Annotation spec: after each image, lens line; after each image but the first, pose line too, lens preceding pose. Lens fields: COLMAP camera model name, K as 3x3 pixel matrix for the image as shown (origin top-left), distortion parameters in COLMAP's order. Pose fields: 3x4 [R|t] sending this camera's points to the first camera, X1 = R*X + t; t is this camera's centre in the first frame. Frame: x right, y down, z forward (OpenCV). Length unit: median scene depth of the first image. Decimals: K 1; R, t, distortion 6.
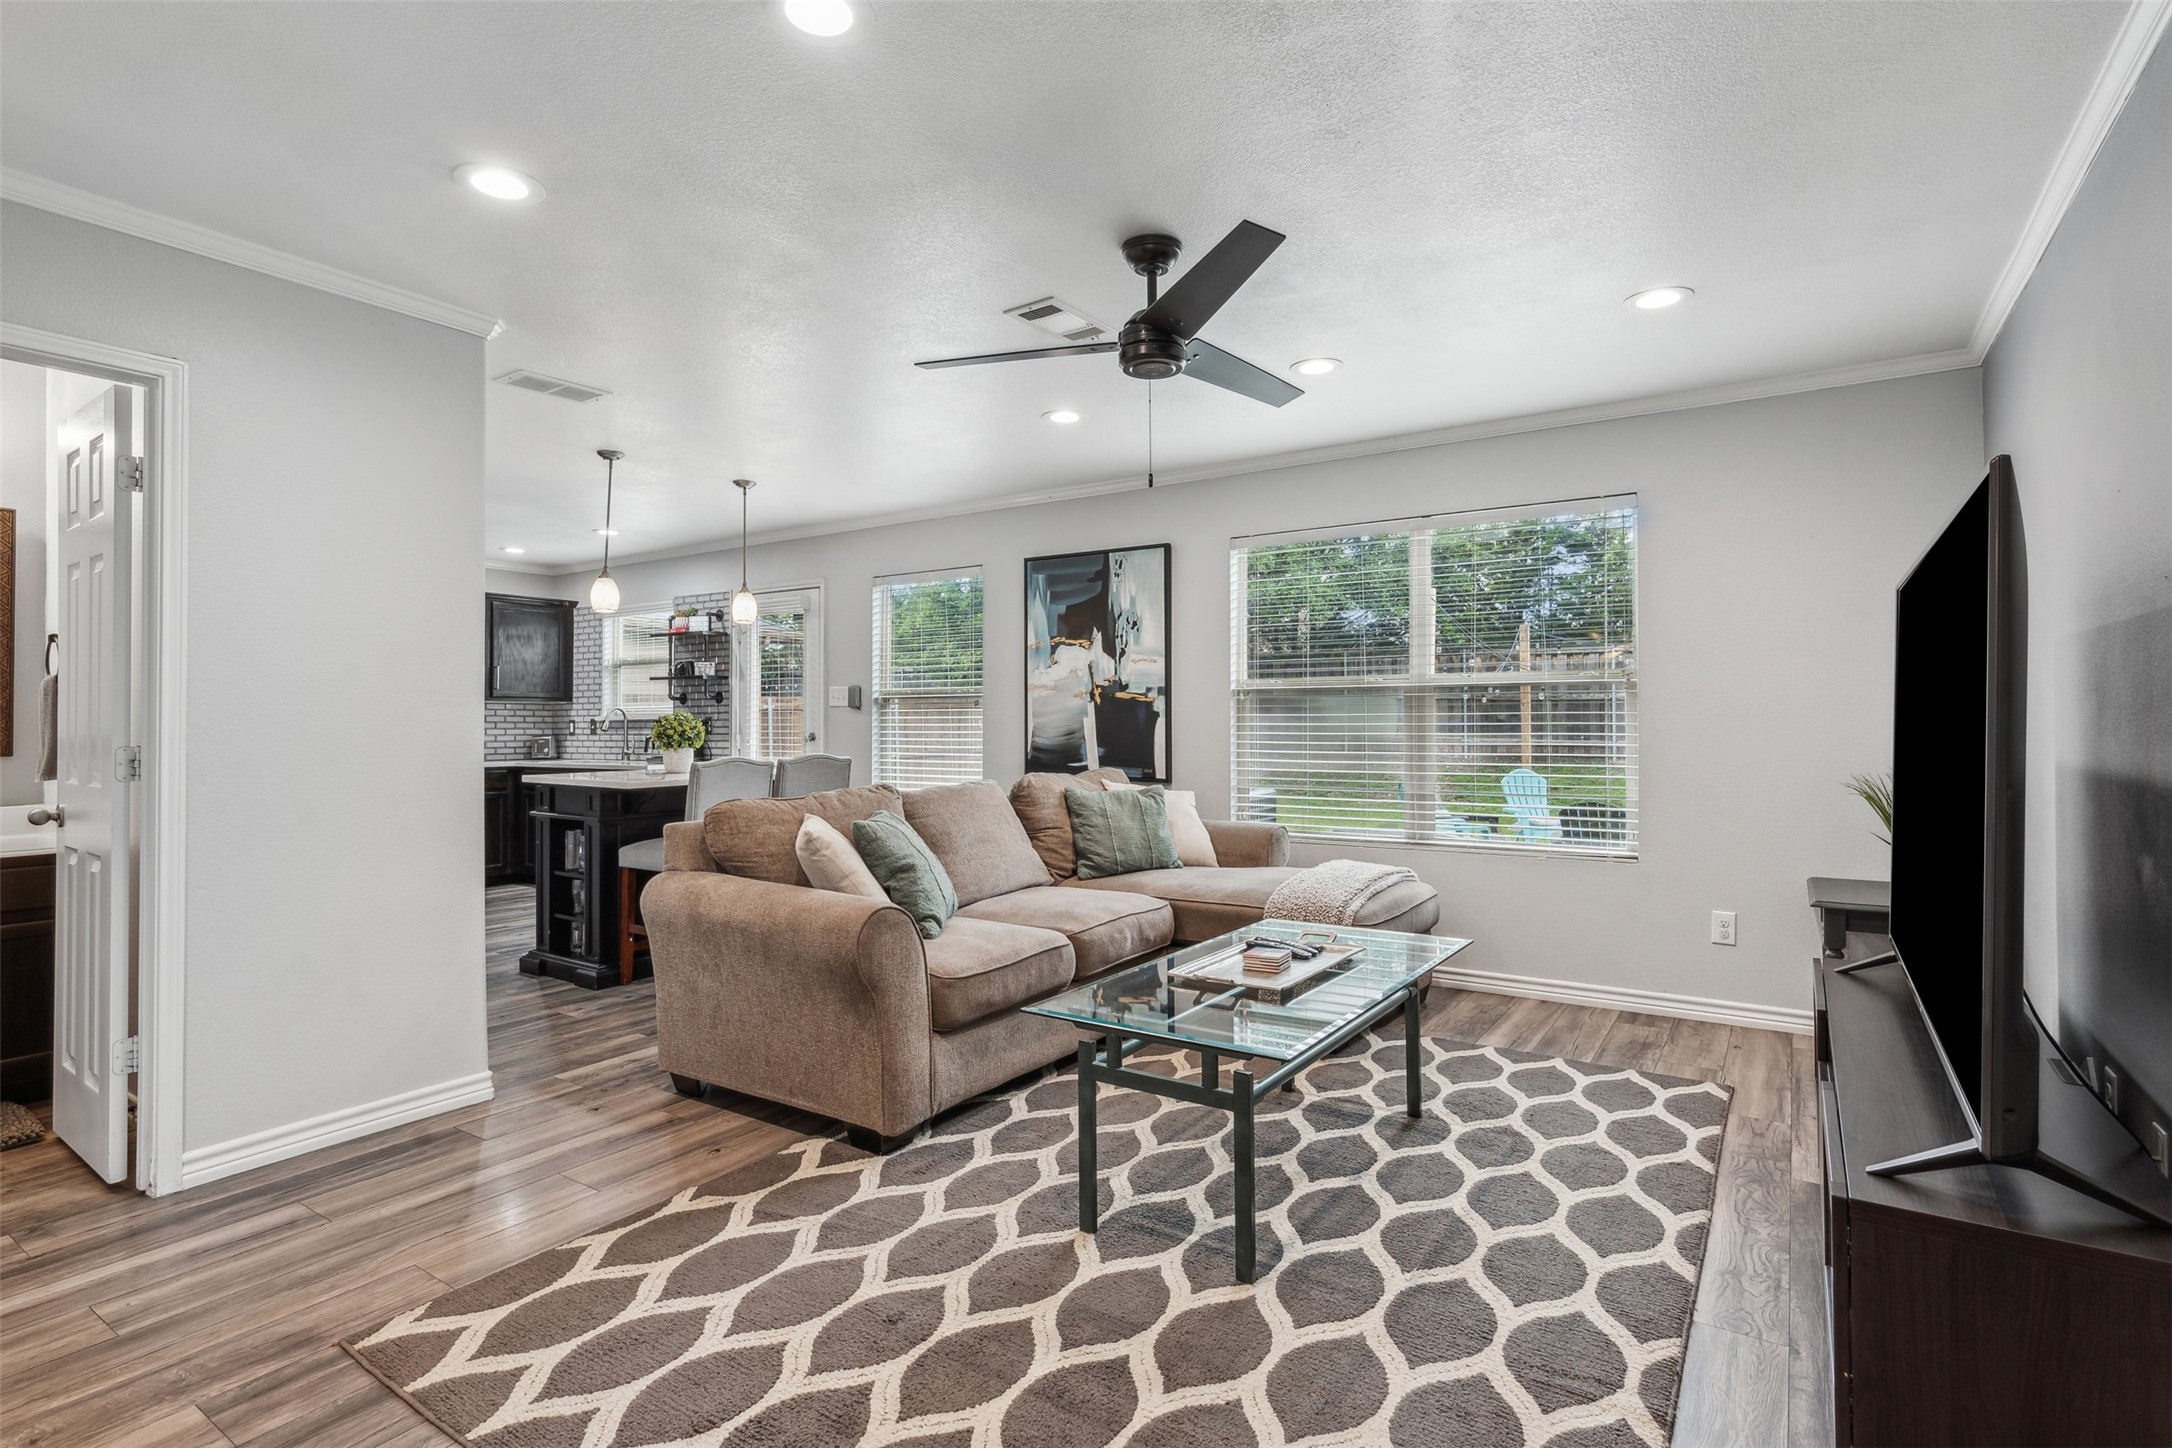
lens RADIAL K [[1051.9, 0, 1080.3], [0, 1051.9, 713.6], [0, 0, 1]] dist [0.000774, 0.000069]
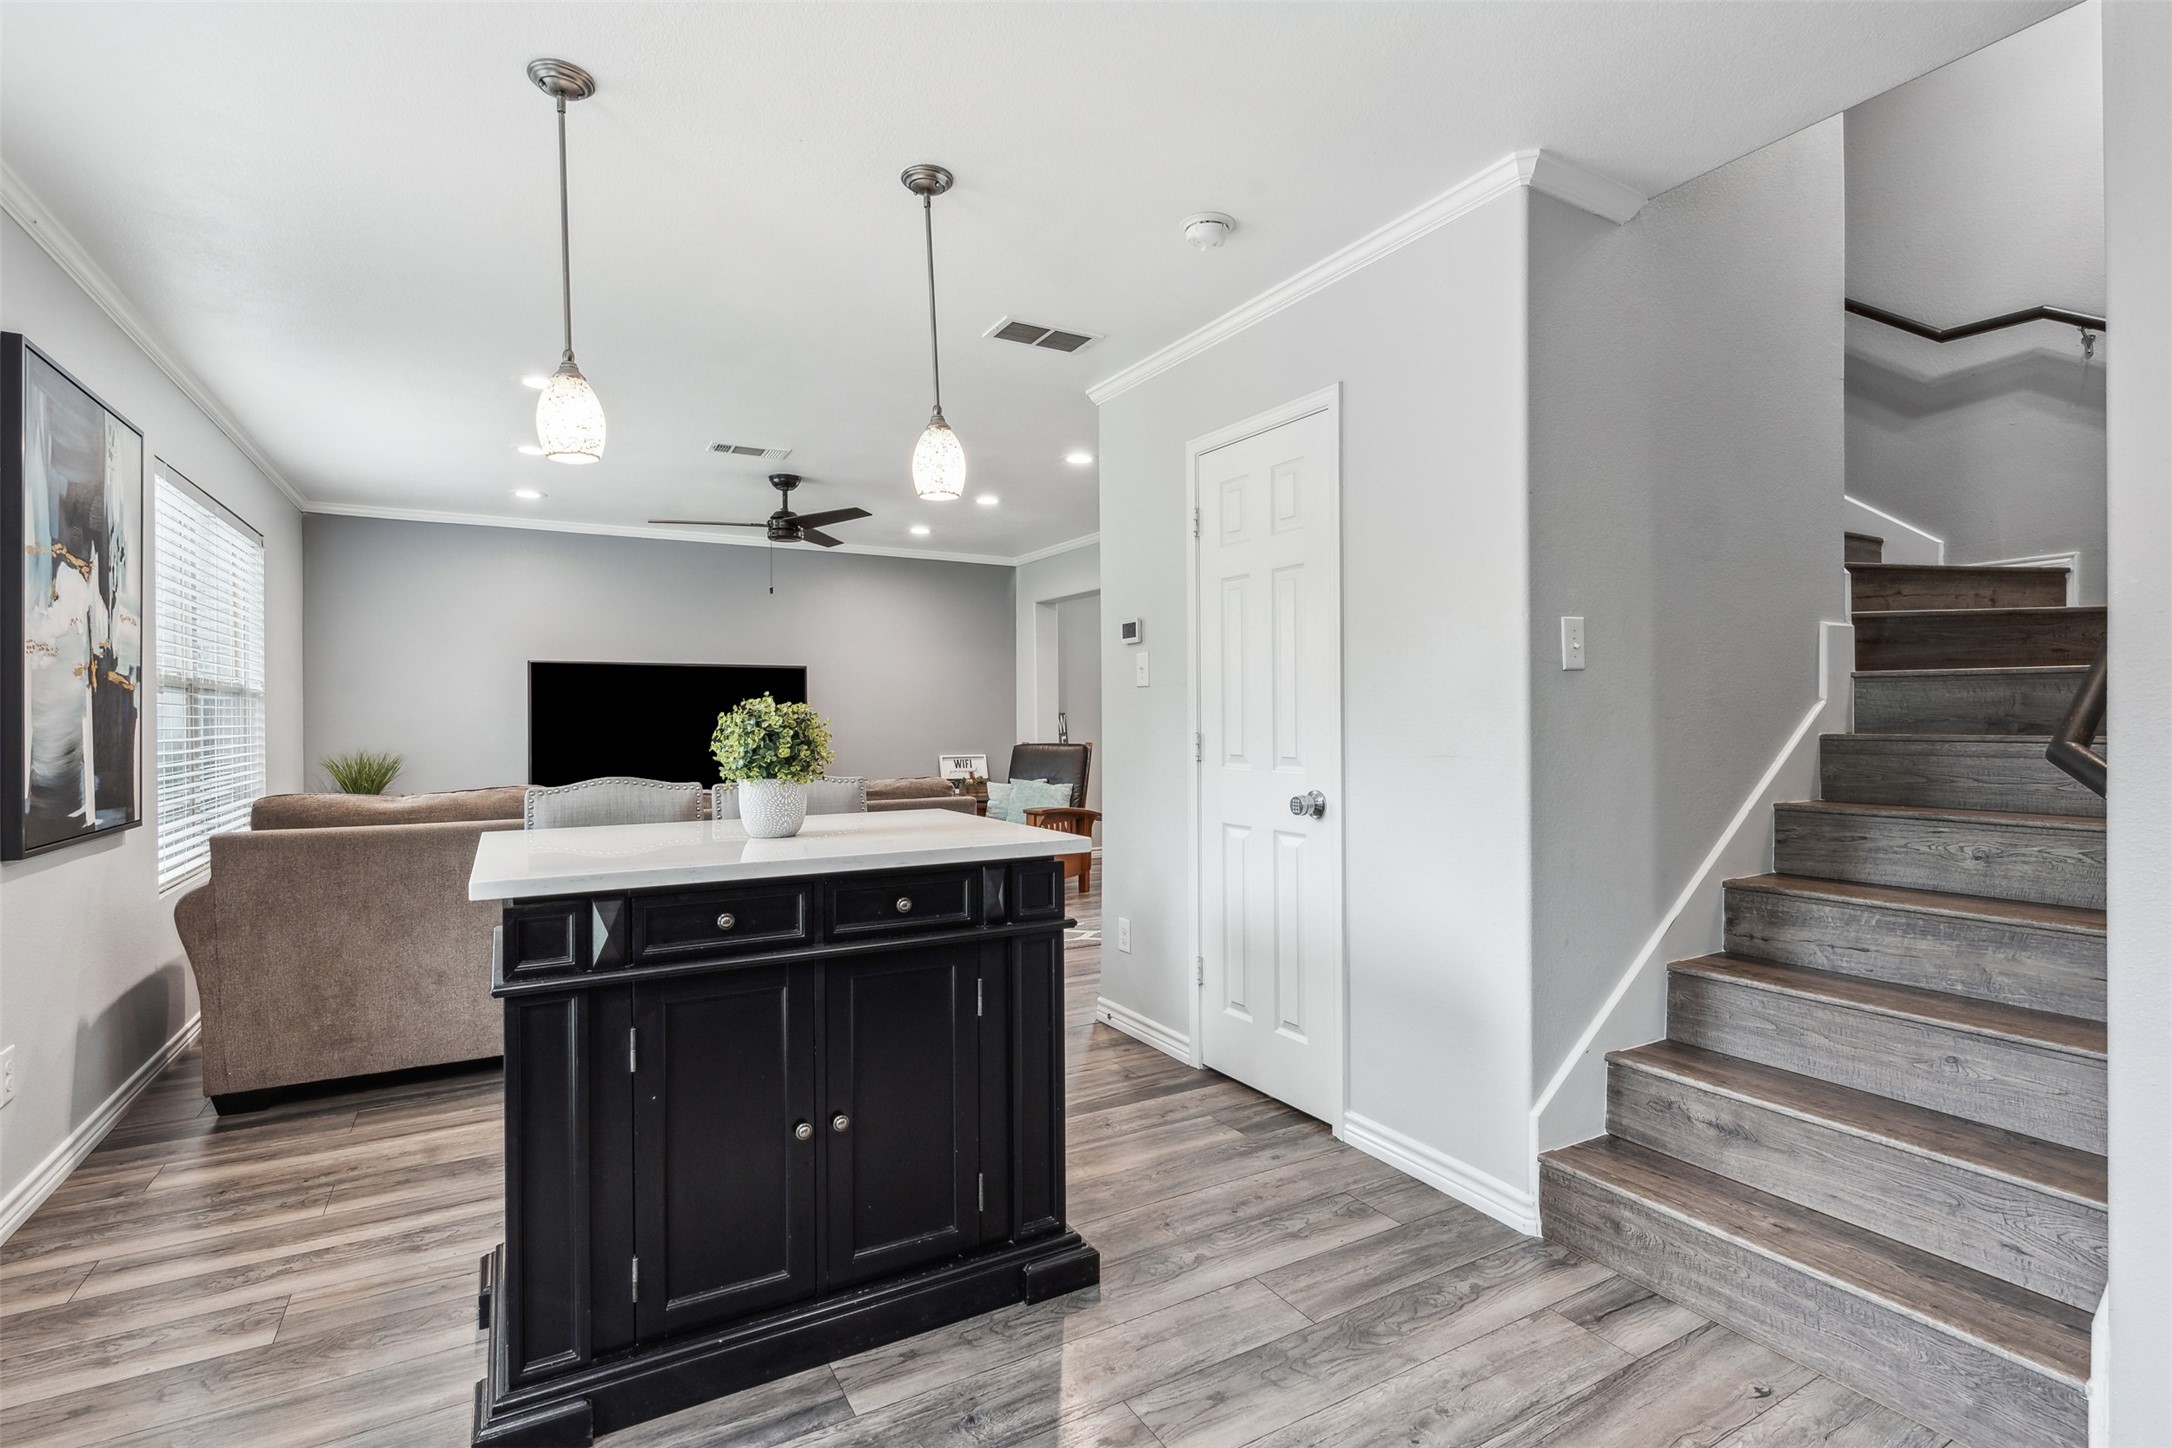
lens RADIAL K [[1018.2, 0, 1084.2], [0, 1018.2, 719.6], [0, 0, 1]] dist [-0.001387, -0.000023]
pose [[-0.895623, 0.007703, 0.444748, -0.614836], [0.005843, 0.999968, -0.005552, 0.010080], [-0.444776, -0.002374, -0.895639, 1.184282]]
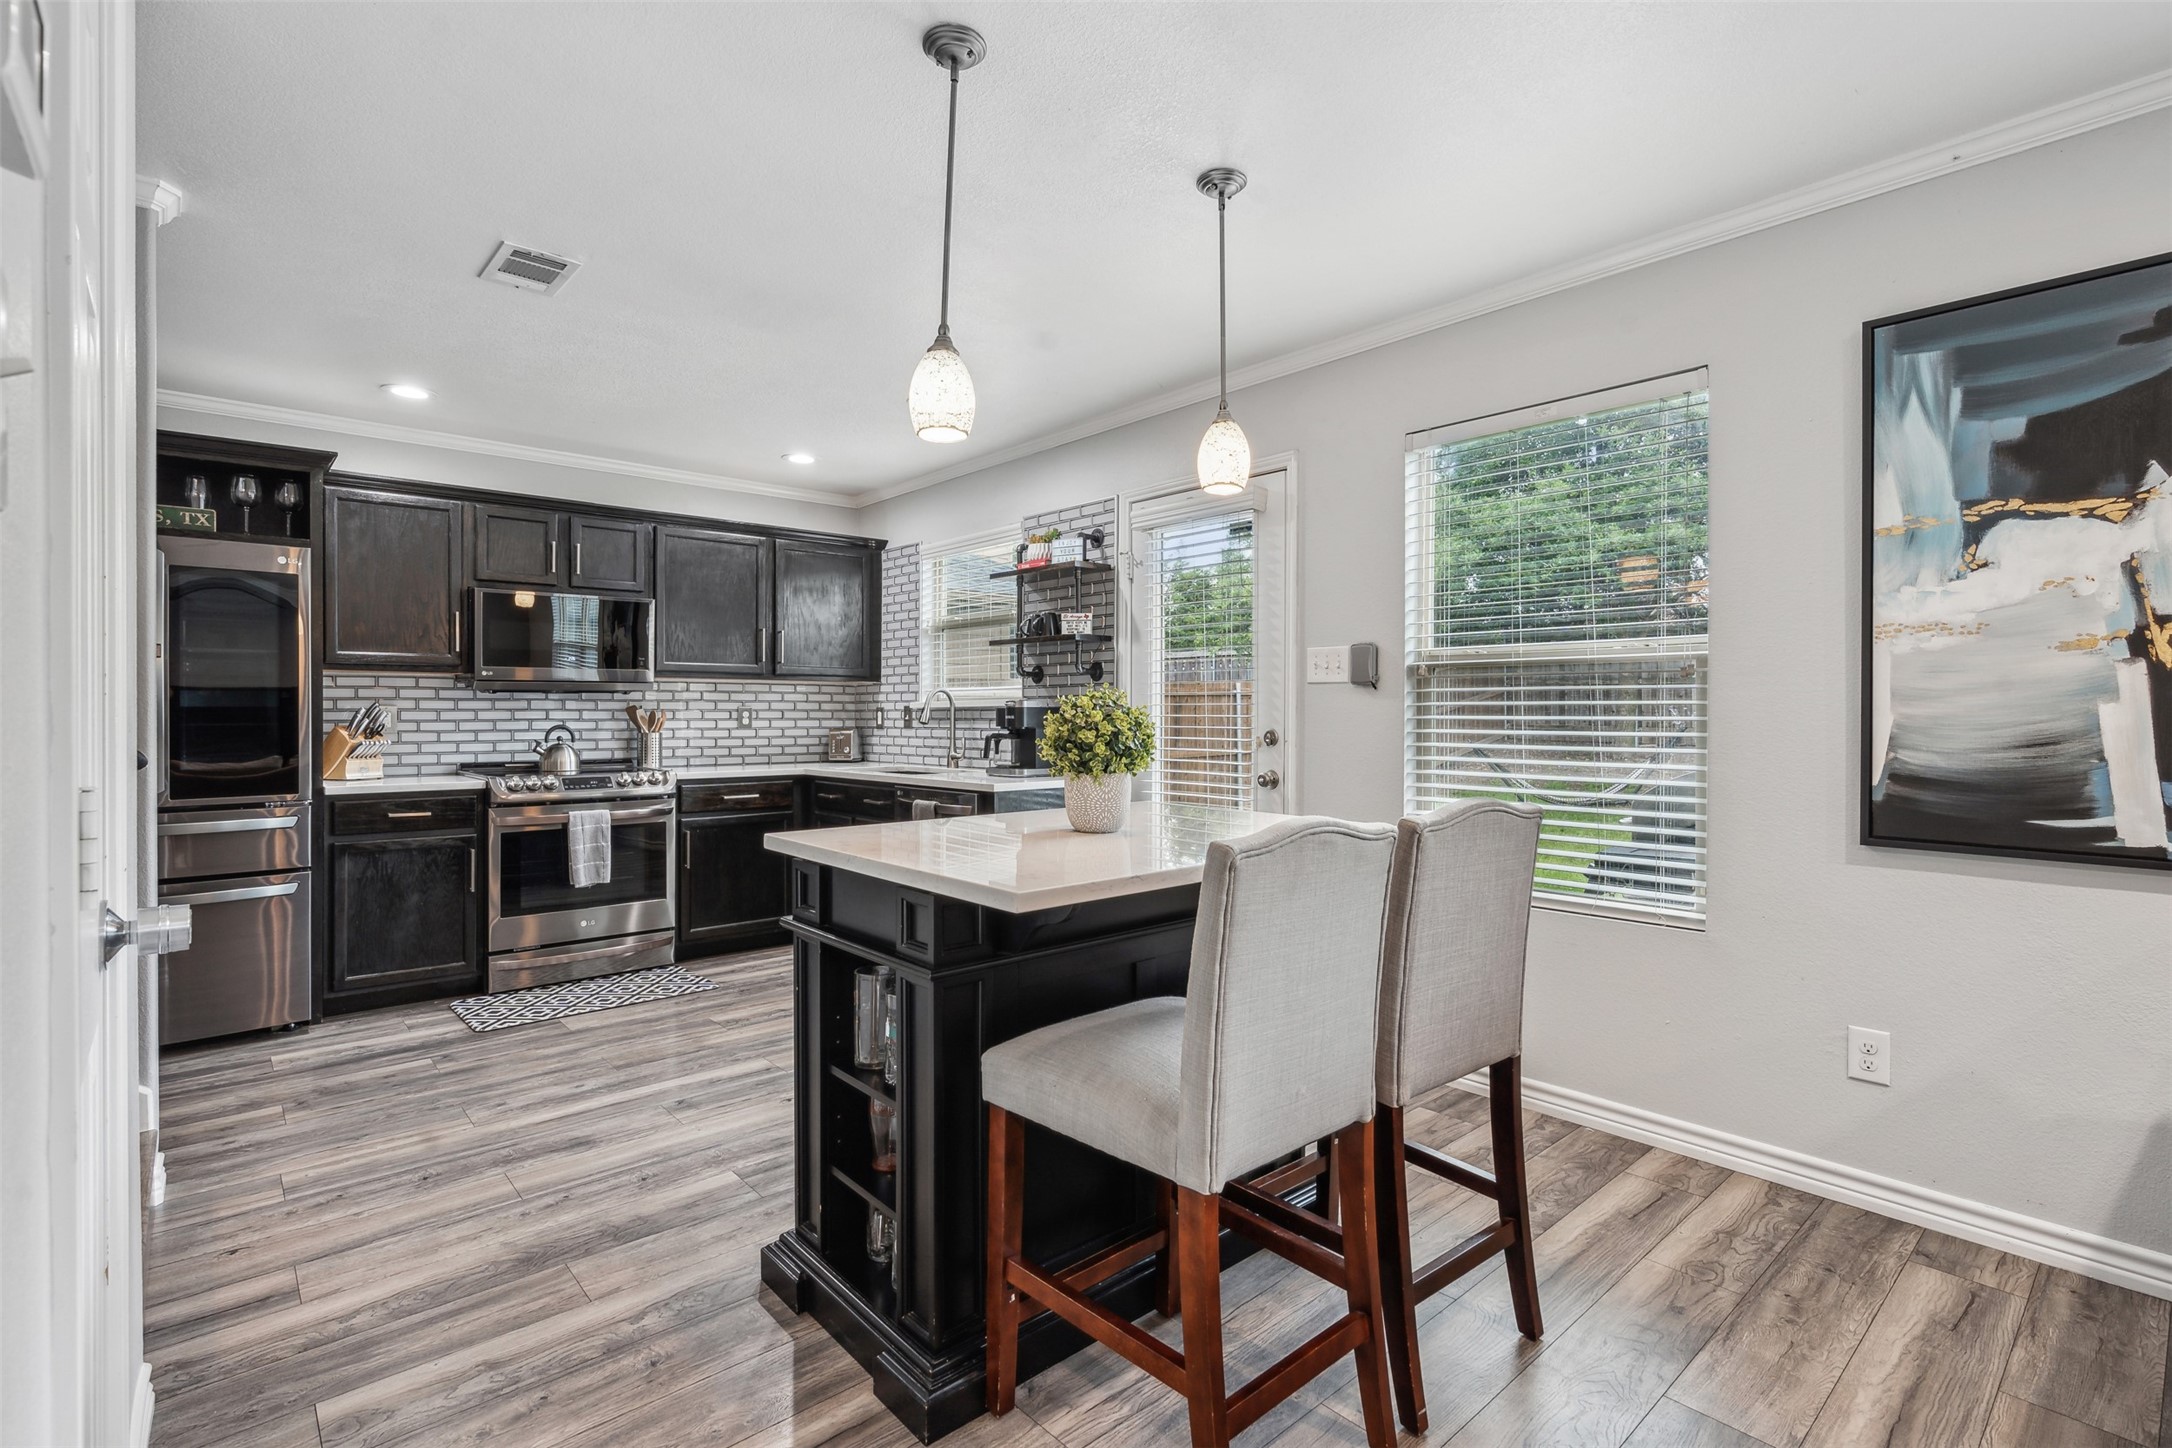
lens RADIAL K [[1018.2, 0, 1093.2], [0, 1018.2, 716.2], [0, 0, 1]] dist [-0.001387, -0.000023]
pose [[0.969169, 0.003728, -0.246369, -0.252984], [-0.000139, 0.999894, 0.014585, 0.003282], [0.246398, -0.014101, 0.969066, 0.536074]]
